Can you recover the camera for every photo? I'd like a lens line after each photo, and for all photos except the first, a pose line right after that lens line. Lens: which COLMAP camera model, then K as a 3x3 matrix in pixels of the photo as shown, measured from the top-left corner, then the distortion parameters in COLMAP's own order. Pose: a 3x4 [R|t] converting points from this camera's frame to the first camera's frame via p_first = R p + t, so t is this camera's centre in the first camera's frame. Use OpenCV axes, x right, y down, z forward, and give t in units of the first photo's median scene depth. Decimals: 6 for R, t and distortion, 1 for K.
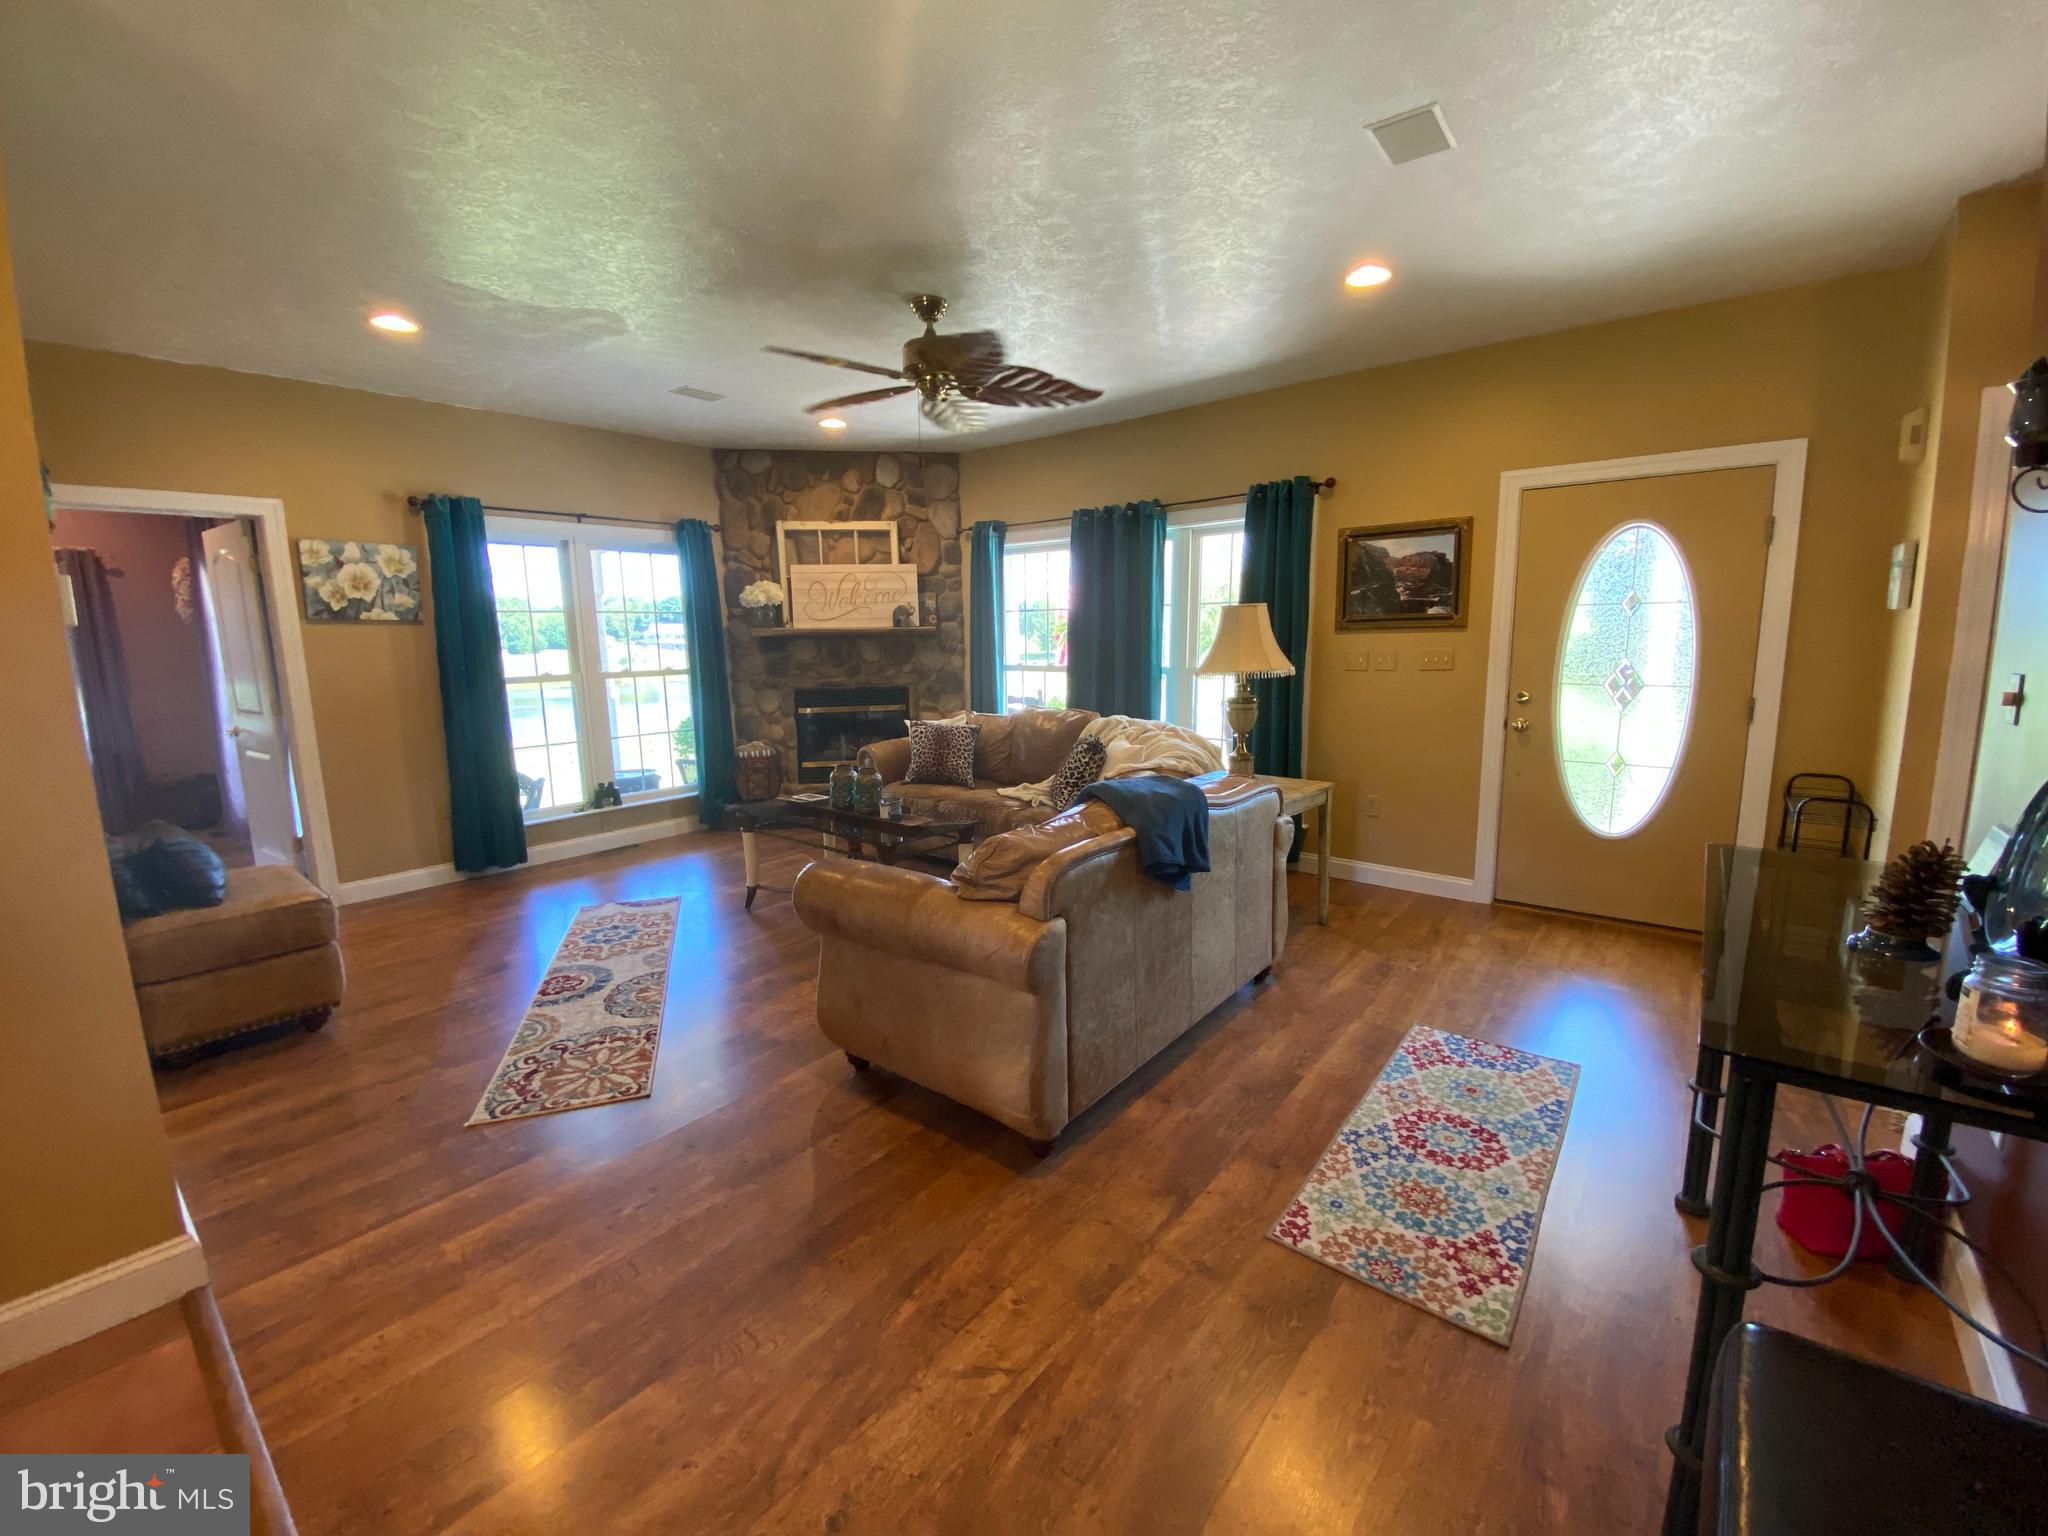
lens RADIAL K [[833.3, 0, 1016.4], [0, 833.3, 764.9], [0, 0, 1]] dist [-0.001601, -0.000746]
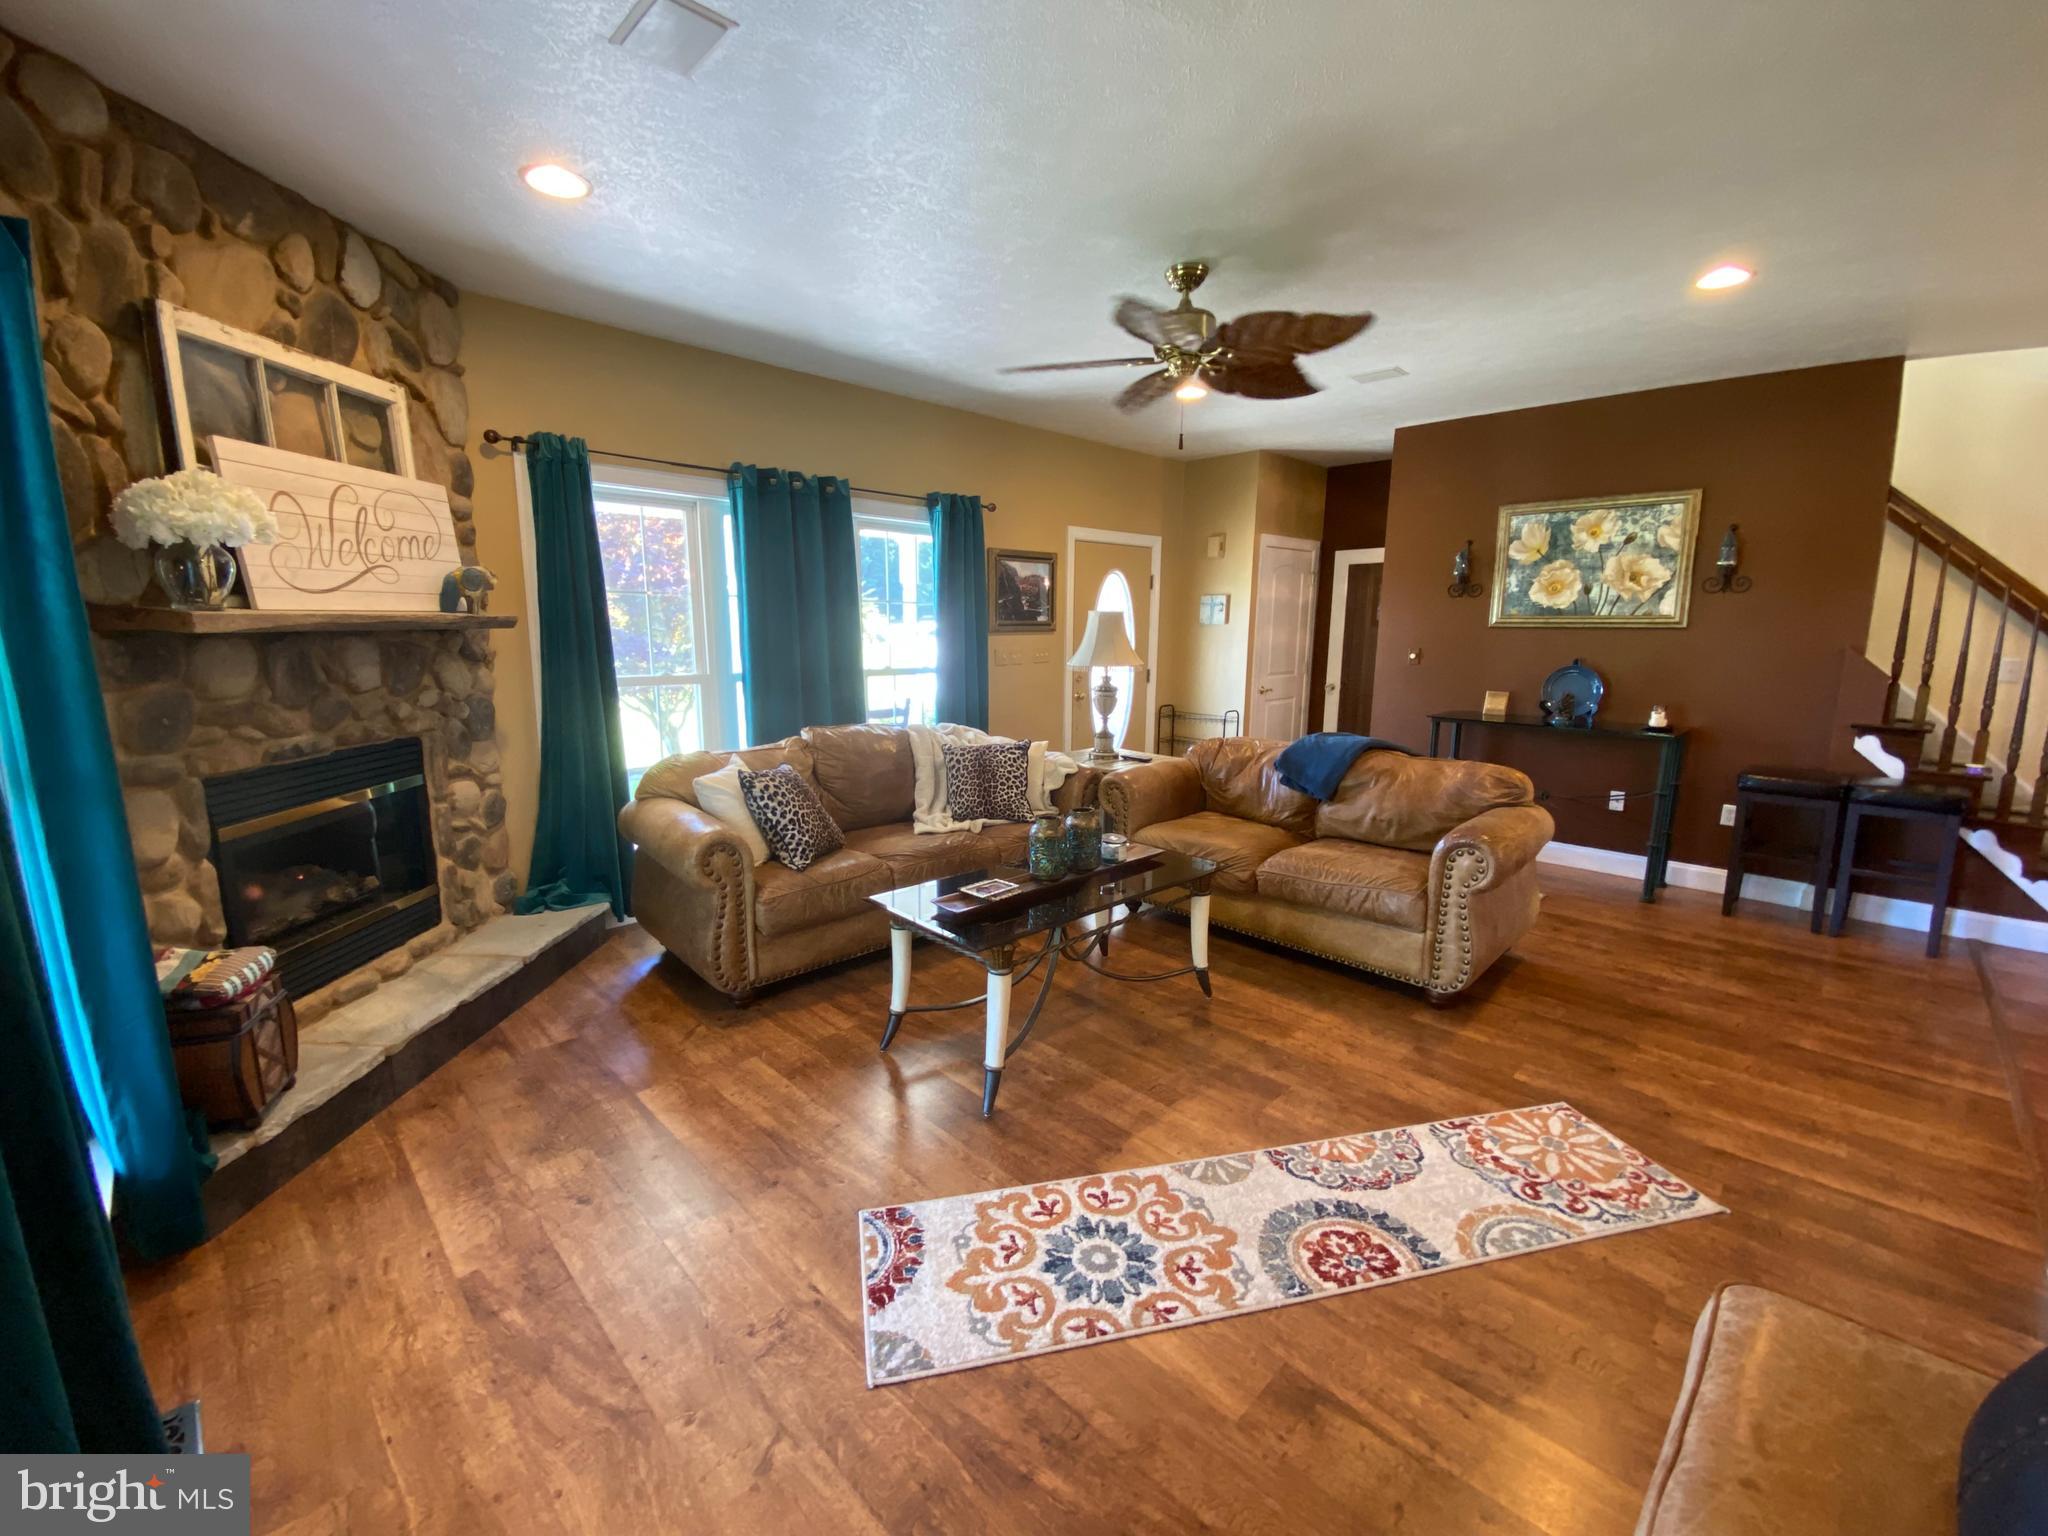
lens RADIAL K [[833.3, 0, 1017.7], [0, 833.3, 771.4], [0, 0, 1]] dist [-0.001601, -0.000746]
pose [[0.100523, -0.159544, 0.982060, -0.898352], [0.143056, 0.979120, 0.144423, -0.146331], [-0.984596, 0.125972, 0.121247, 0.929579]]
